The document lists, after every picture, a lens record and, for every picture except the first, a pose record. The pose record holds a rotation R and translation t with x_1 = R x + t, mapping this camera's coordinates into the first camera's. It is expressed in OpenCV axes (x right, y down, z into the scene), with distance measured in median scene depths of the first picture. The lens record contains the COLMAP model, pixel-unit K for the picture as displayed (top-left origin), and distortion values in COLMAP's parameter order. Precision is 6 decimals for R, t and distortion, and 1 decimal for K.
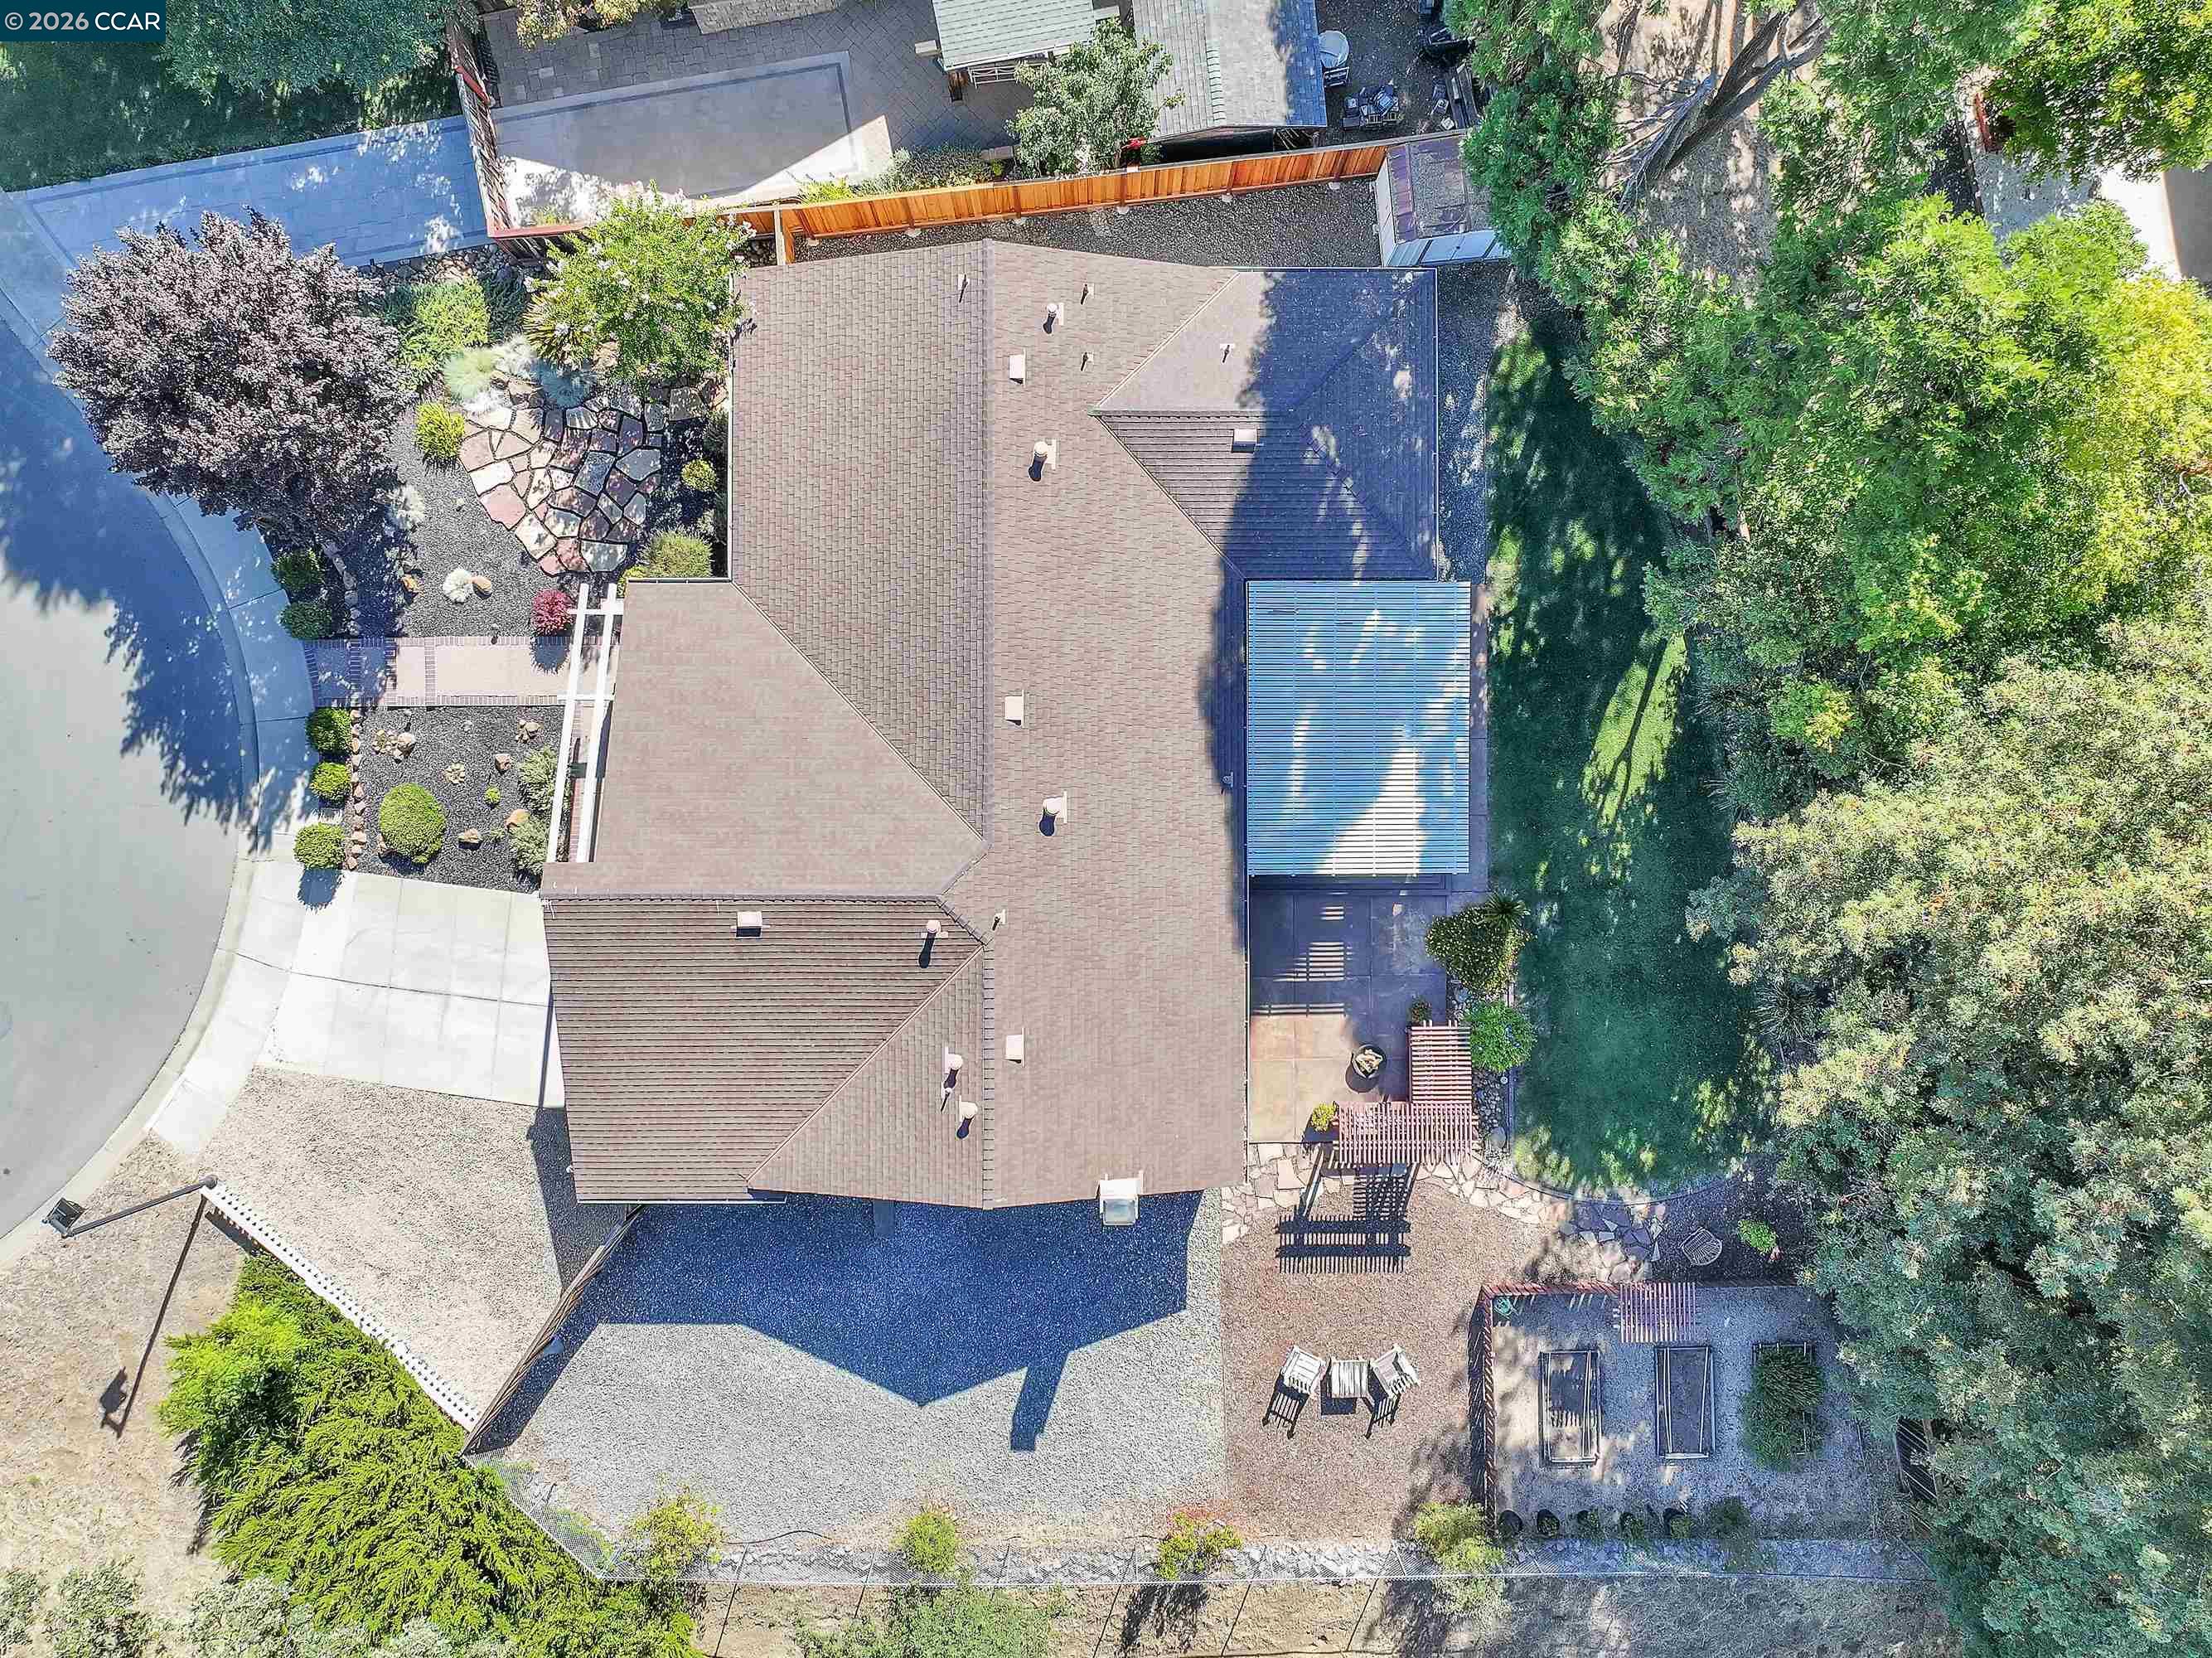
lens RADIAL K [[1568.4, 0, 1111.7], [0, 1568.4, 799.6], [0, 0, 1]] dist [0.001168, 0.005216]
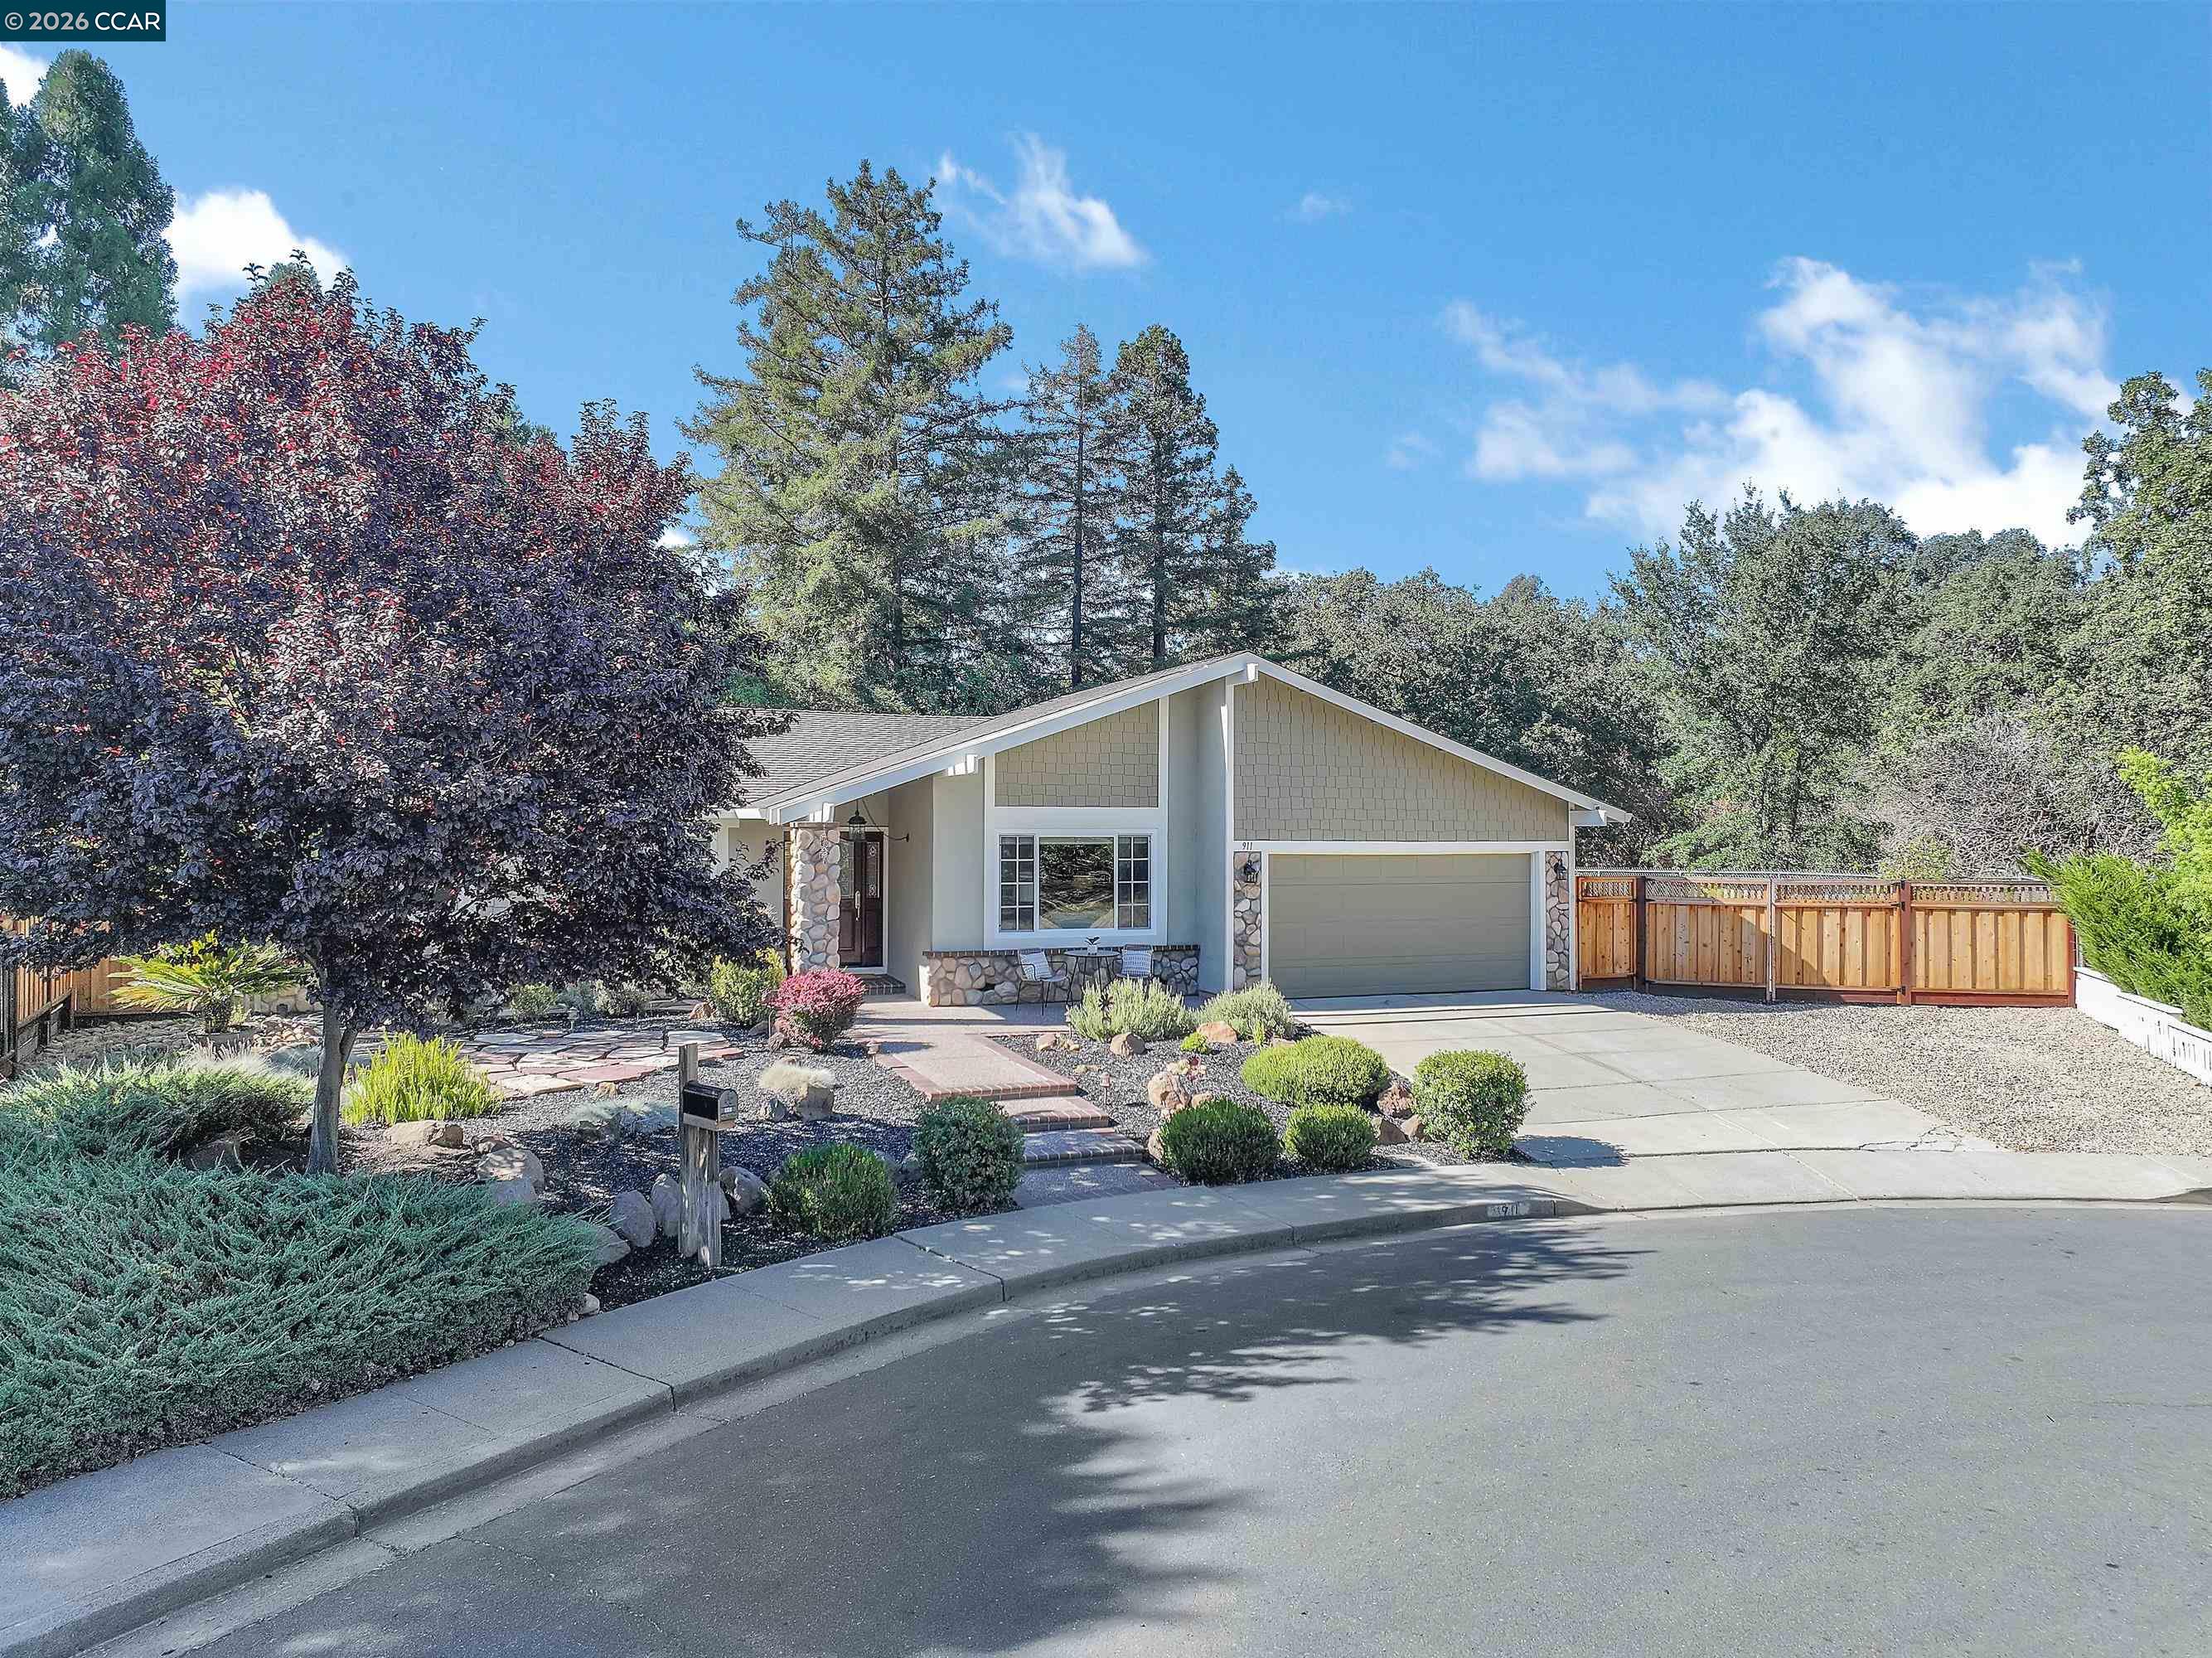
lens RADIAL K [[1568.4, 0, 1111.7], [0, 1568.4, 799.6], [0, 0, 1]] dist [0.001168, 0.005216]
pose [[-0.348044, -0.006352, 0.937457, -0.863615], [0.937327, 0.015608, 0.348102, -0.207855], [-0.016843, 0.999858, 0.000522, 0.918613]]
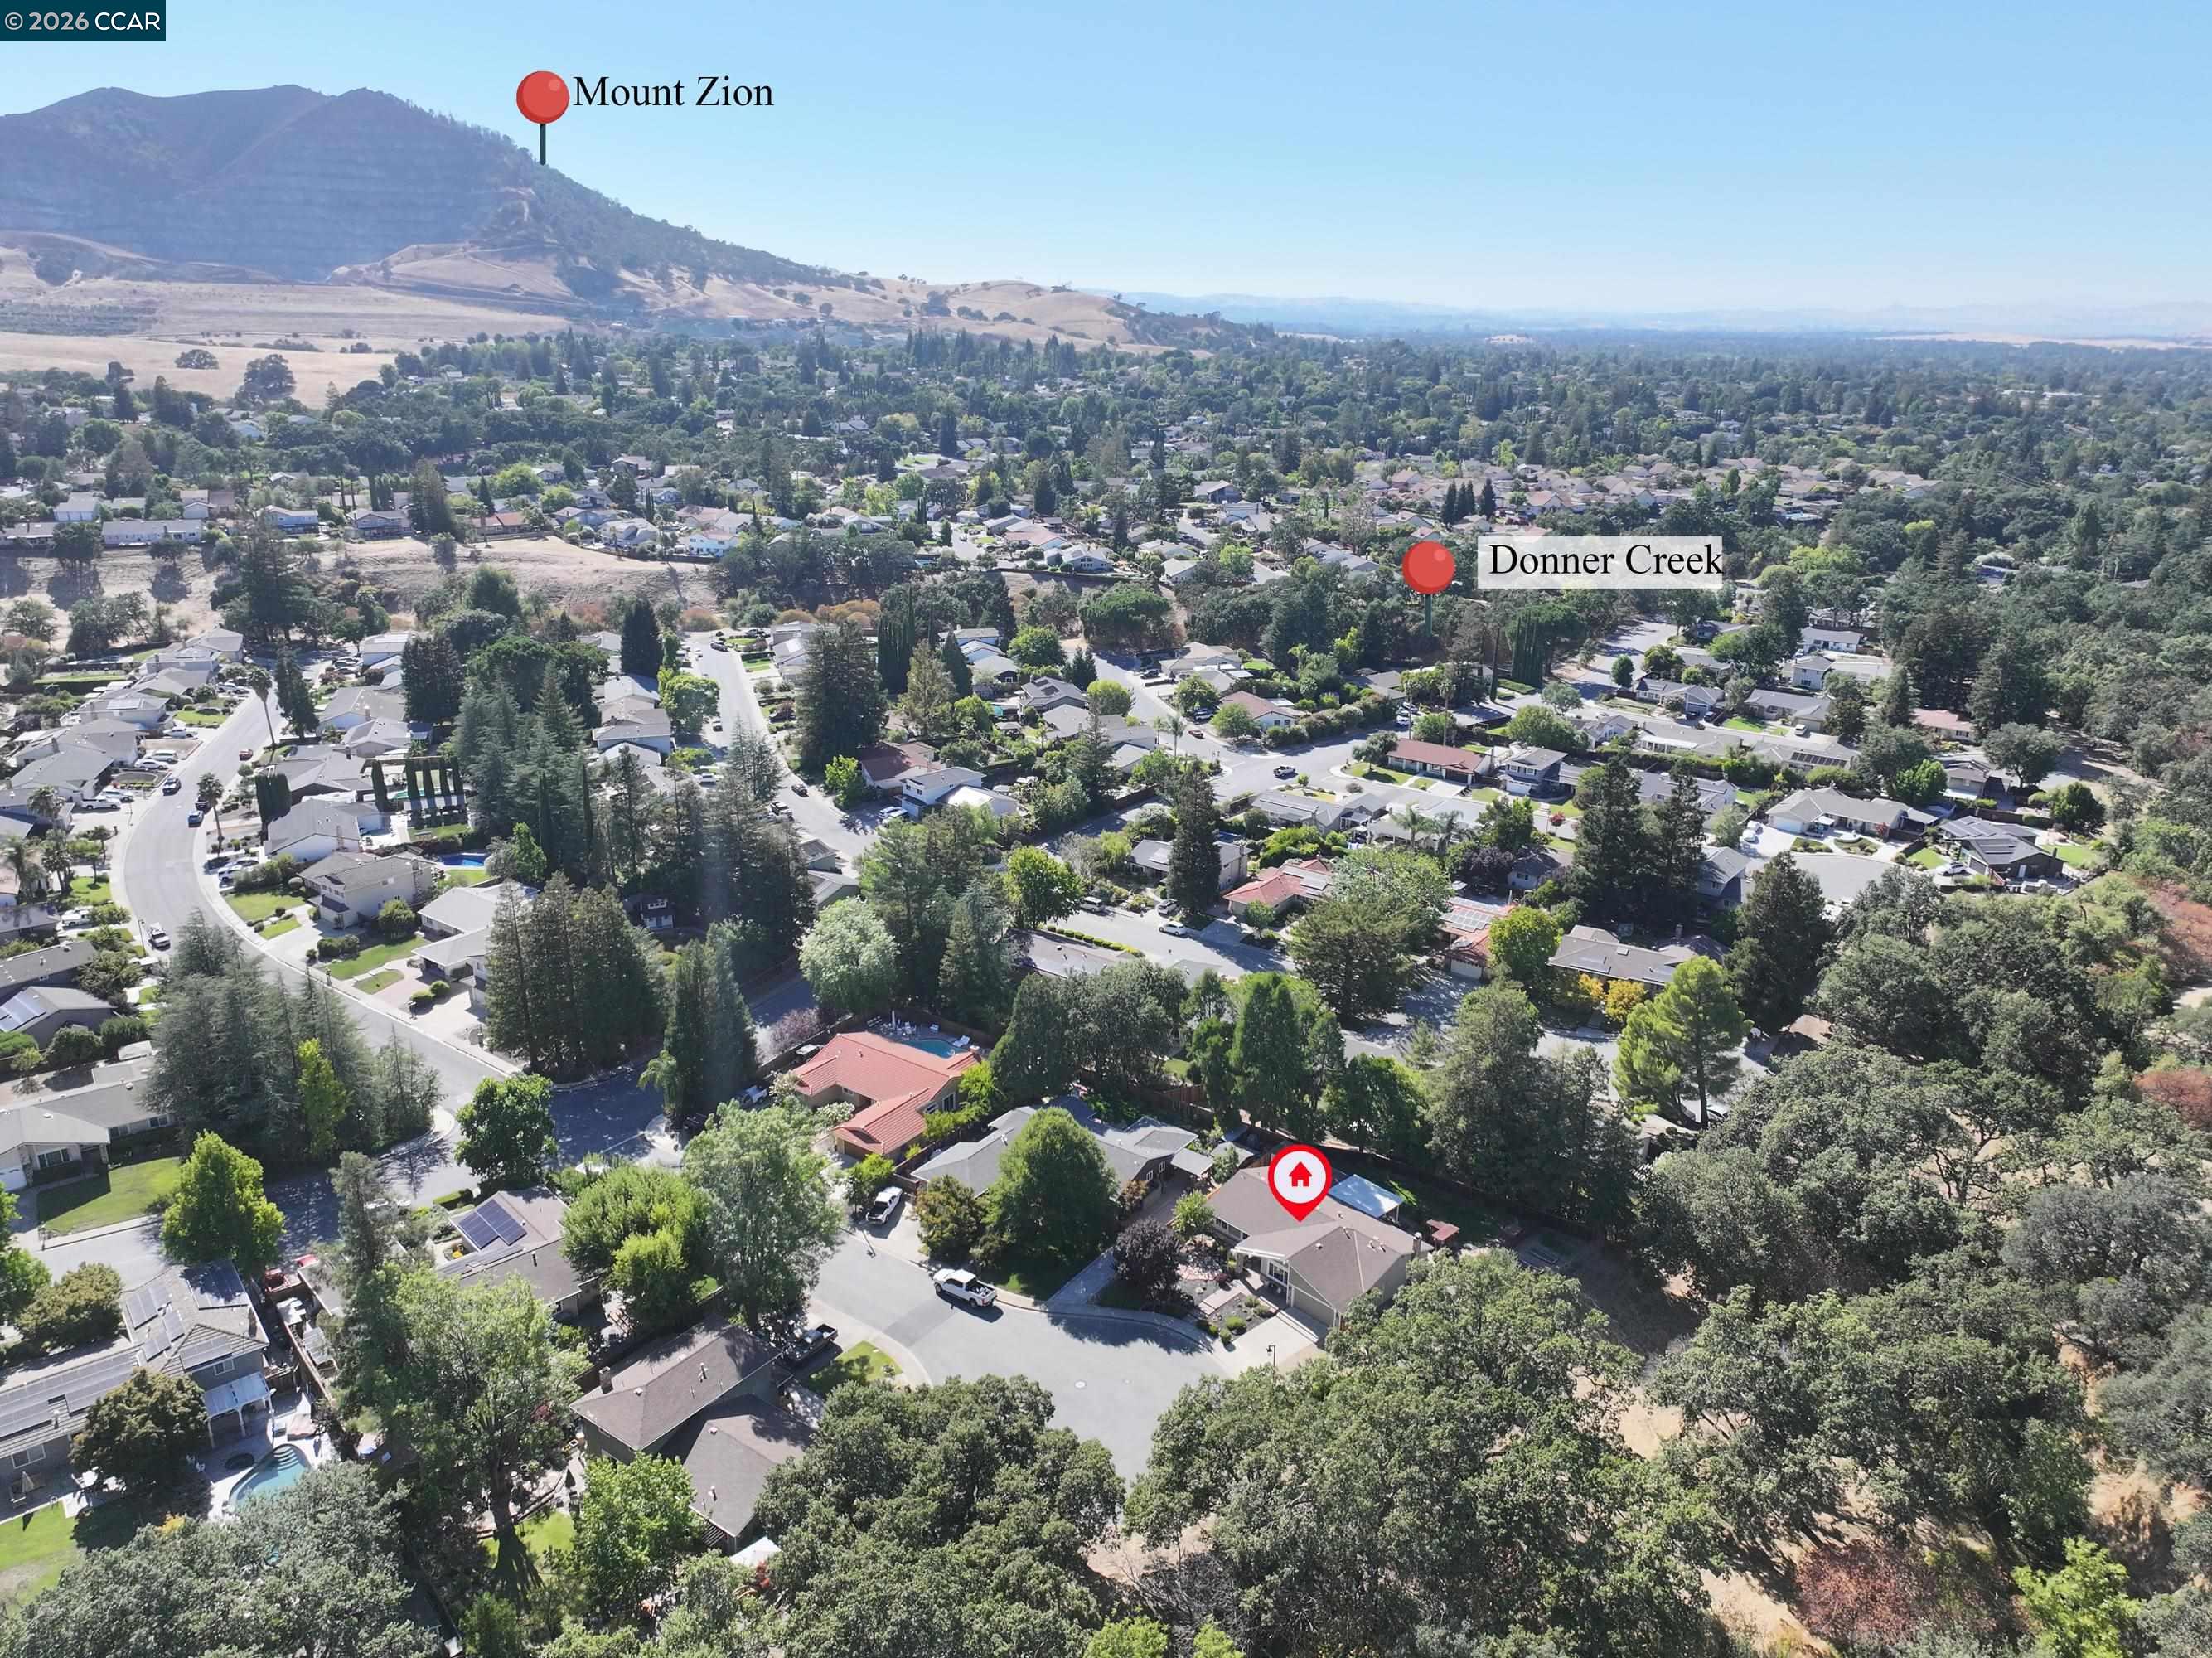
lens RADIAL K [[1589.9, 0, 1106.0], [0, 1589.9, 829.0], [0, 0, 1]] dist [0.003580, 0.007449]
pose [[0.723104, -0.255353, 0.641807, -2.912295], [0.690593, 0.248121, -0.679351, 2.182841], [0.014228, 0.934468, 0.355762, -1.569243]]
